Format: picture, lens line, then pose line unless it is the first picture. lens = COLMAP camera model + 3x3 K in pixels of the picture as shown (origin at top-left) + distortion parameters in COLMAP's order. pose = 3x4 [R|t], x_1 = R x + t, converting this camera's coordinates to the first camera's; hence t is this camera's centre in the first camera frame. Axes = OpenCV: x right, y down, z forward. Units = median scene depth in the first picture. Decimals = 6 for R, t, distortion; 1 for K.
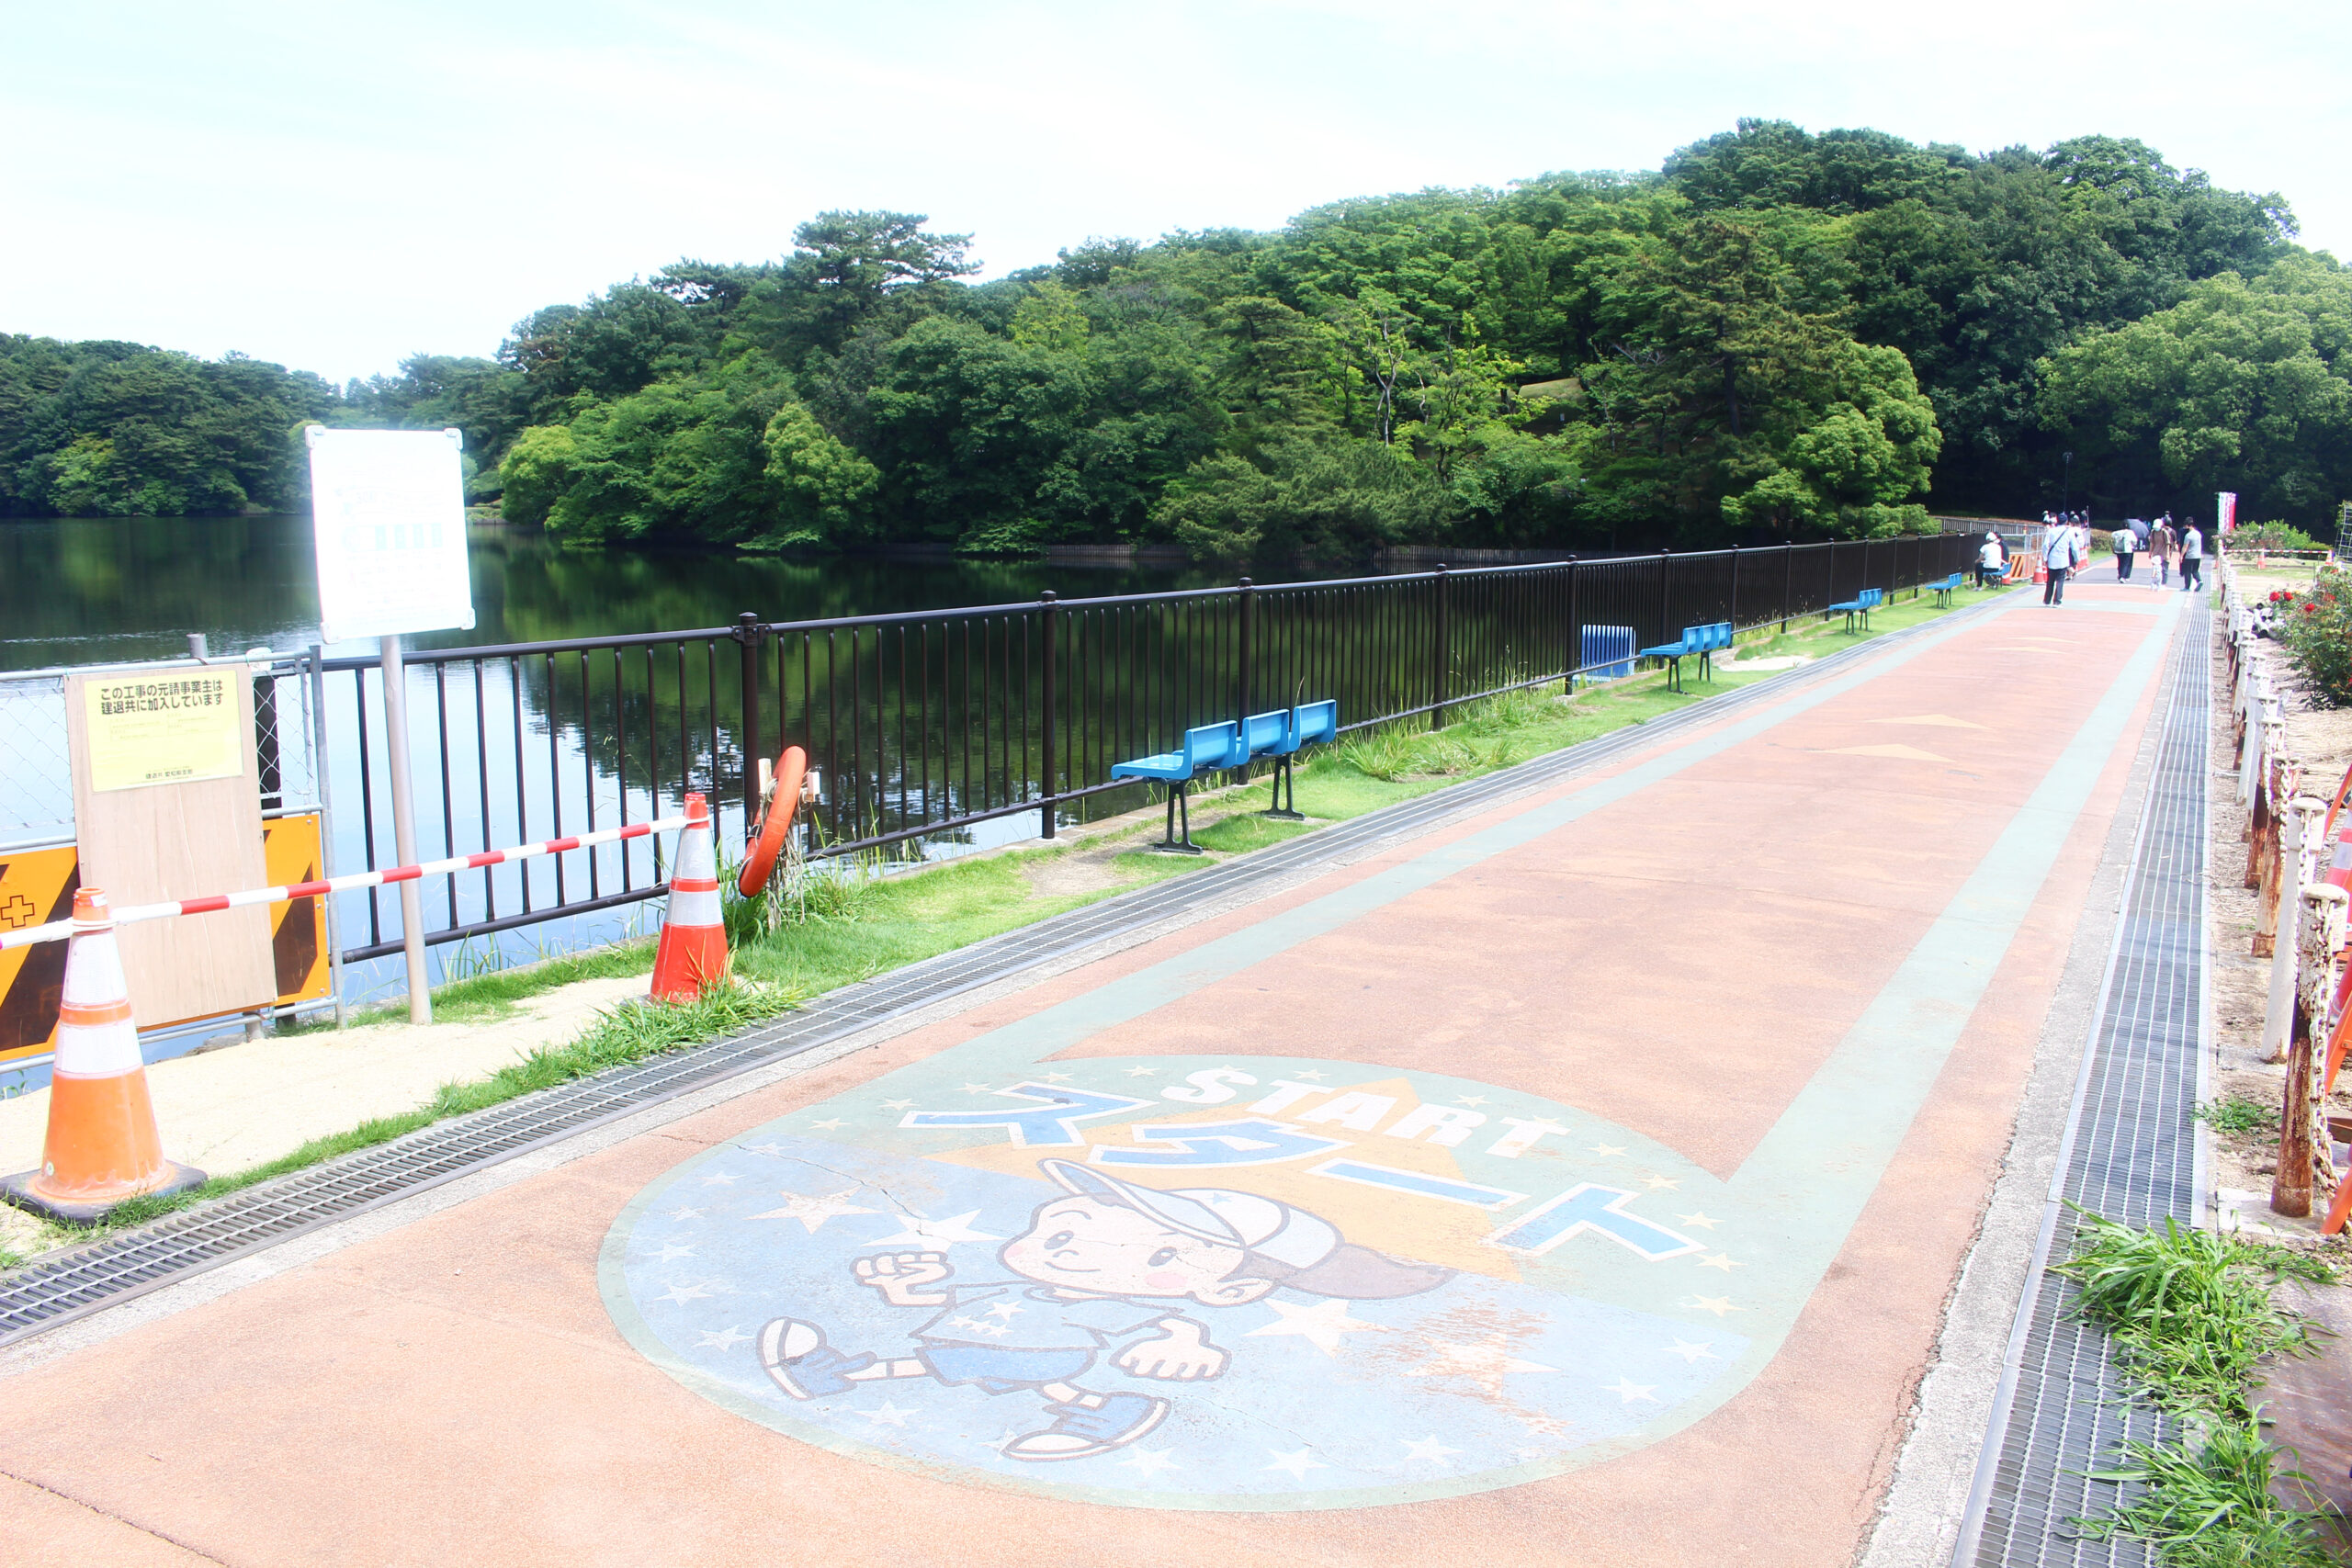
lens RADIAL K [[2089.7, 0, 1225.7], [0, 2089.7, 786.7], [0, 0, 1]] dist [-0.154766, 0.148365]
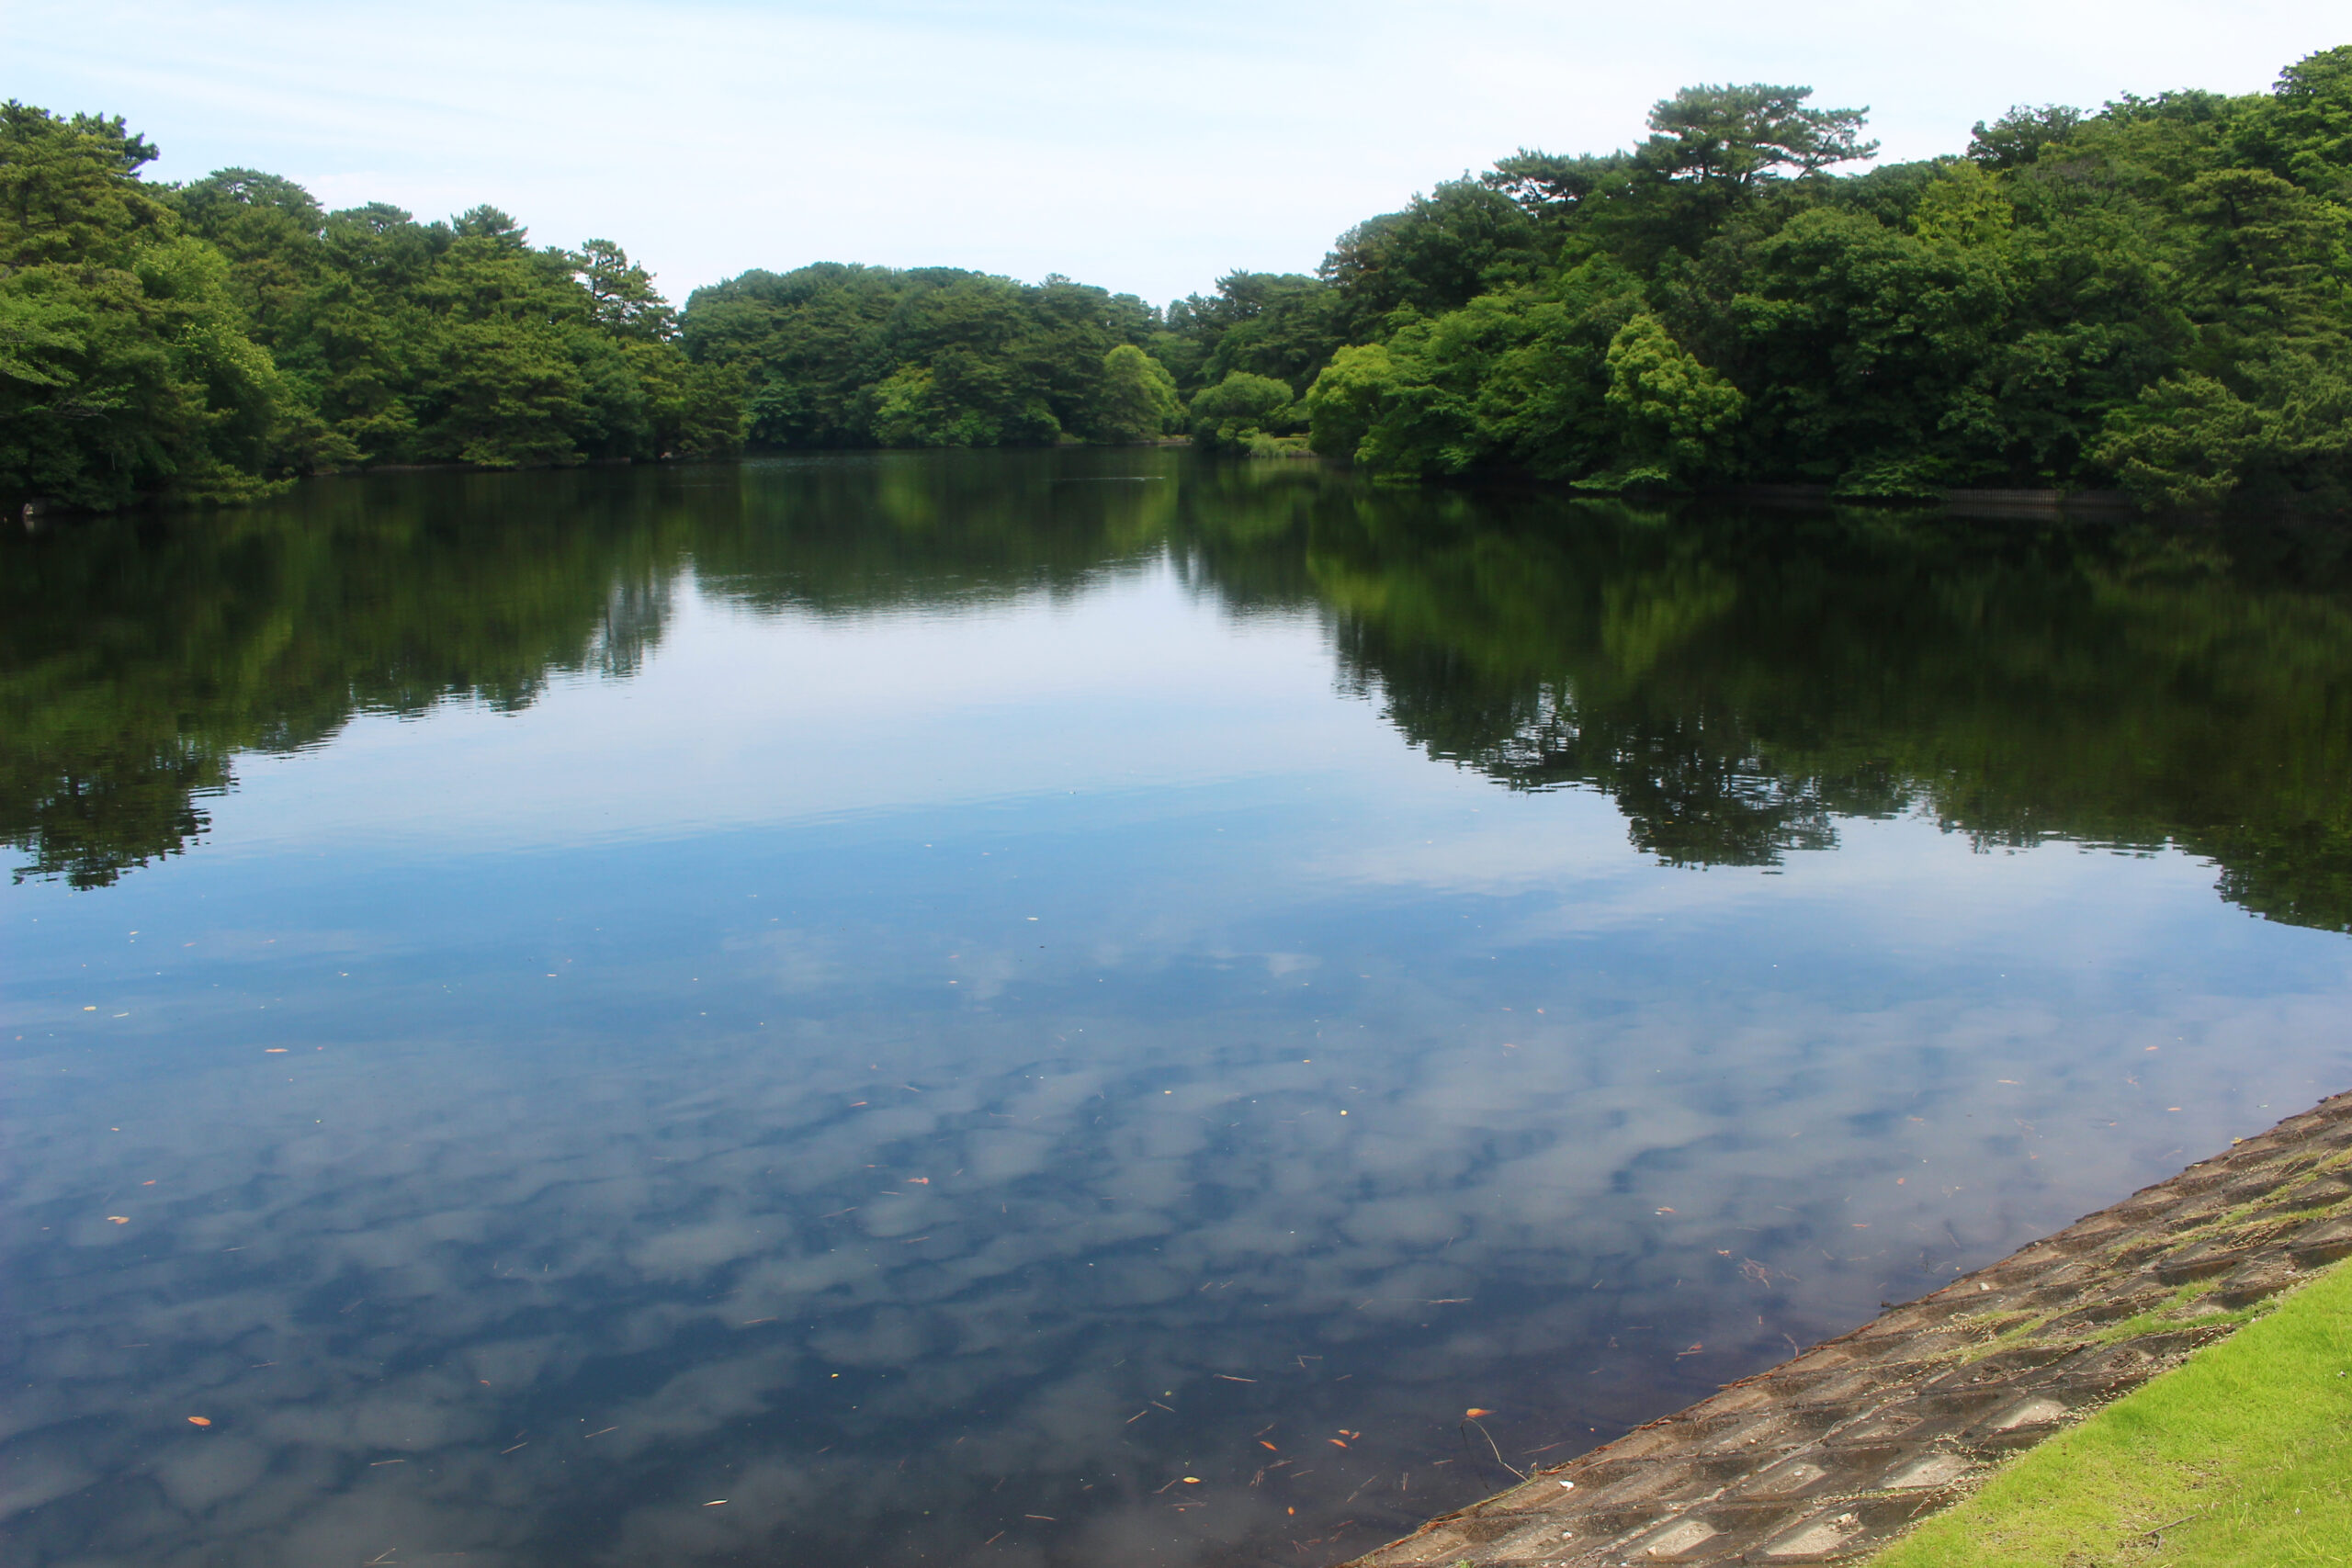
lens RADIAL K [[2089.7, 0, 1225.7], [0, 2089.7, 786.7], [0, 0, 1]] dist [-0.154766, 0.148365]
pose [[0.918965, 0.056325, -0.390295, -0.026488], [-0.044607, 0.998242, 0.039030, -0.019028], [0.391807, -0.018457, 0.919862, 0.155394]]
